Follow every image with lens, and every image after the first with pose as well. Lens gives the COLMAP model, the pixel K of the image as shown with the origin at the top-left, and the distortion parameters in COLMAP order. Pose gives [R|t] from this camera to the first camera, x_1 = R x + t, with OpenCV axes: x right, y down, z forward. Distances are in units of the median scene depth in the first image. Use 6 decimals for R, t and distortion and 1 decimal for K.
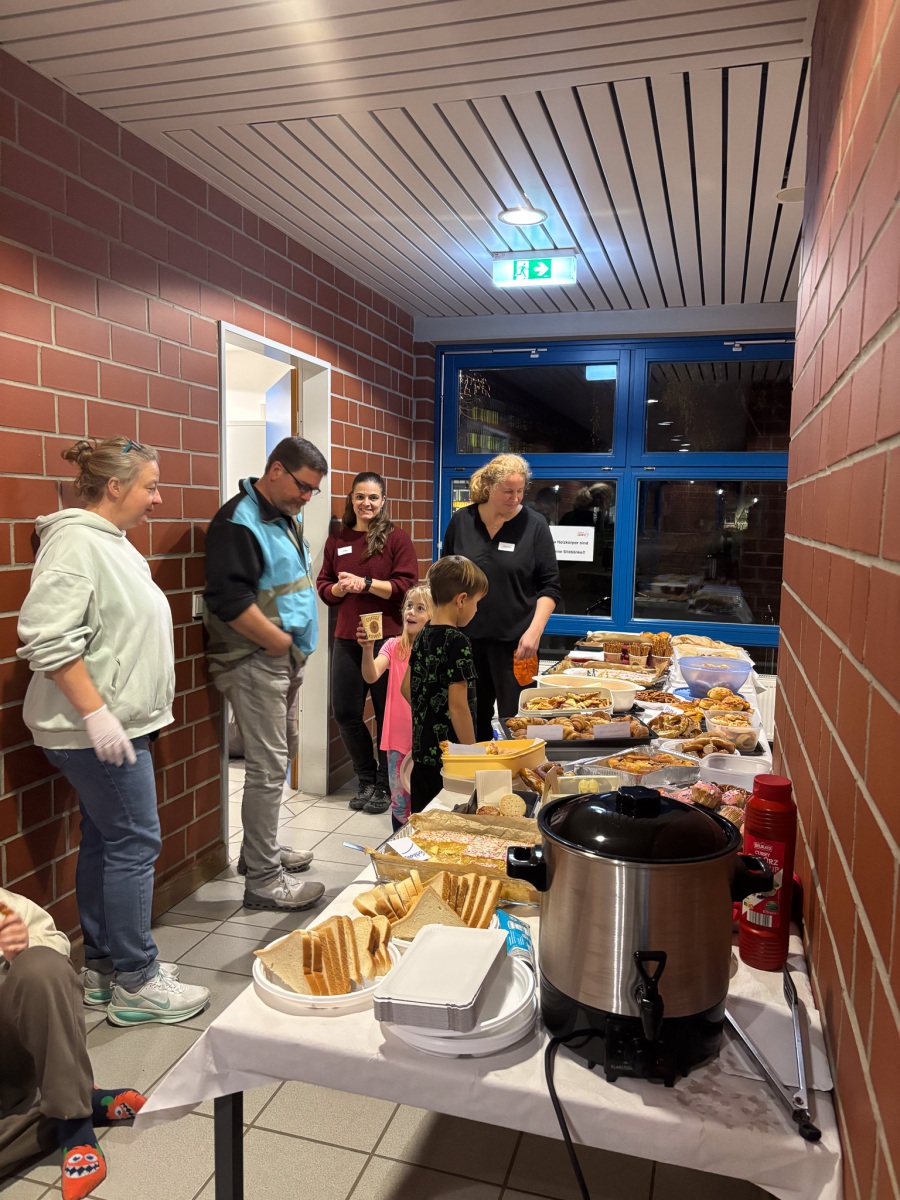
lens RADIAL K [[910.9, 0, 450.3], [0, 910.9, 605.3], [0, 0, 1]] dist [0.044785, -0.055831]
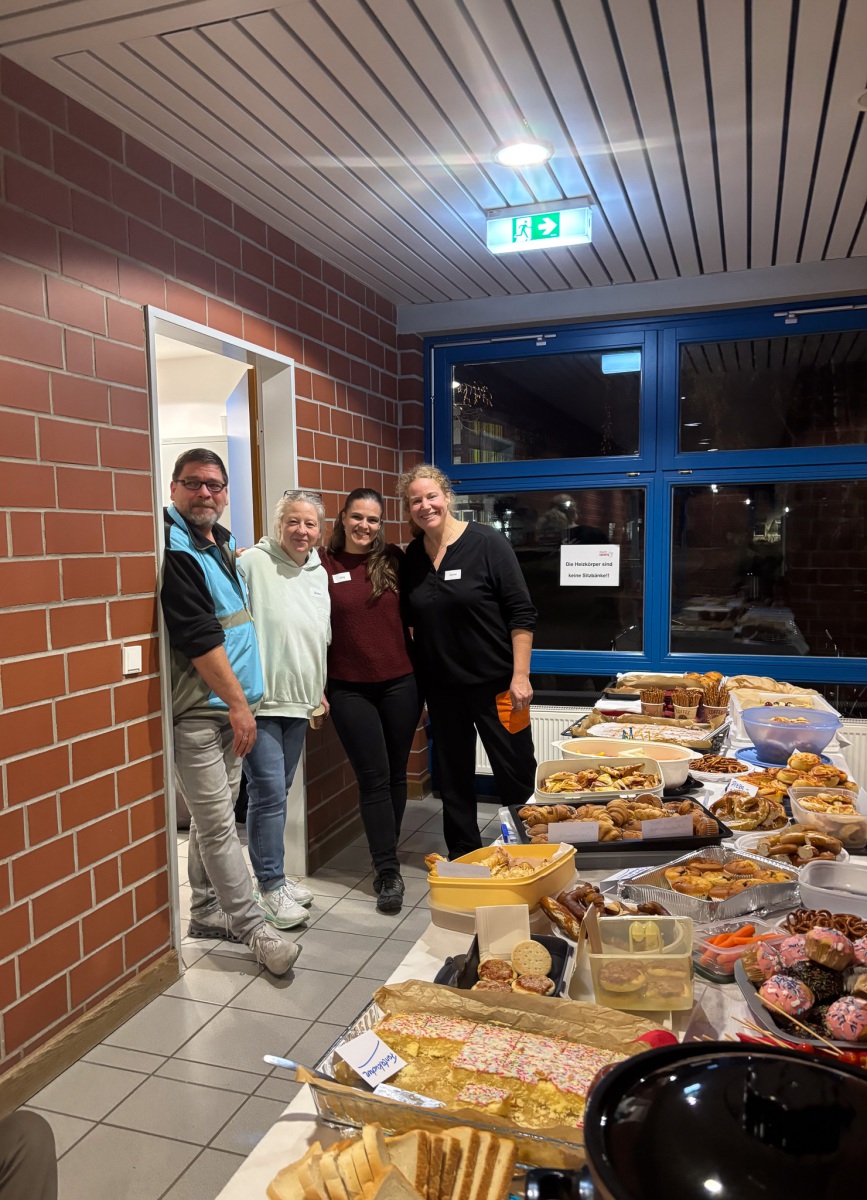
lens RADIAL K [[972.2, 0, 389.4], [0, 972.2, 642.6], [0, 0, 1]] dist [0.009672, 0.005581]
pose [[0.997186, -0.028797, -0.069213, 0.011660], [0.029332, 0.999547, 0.006717, -0.014011], [0.068988, -0.008729, 0.997579, 0.157630]]
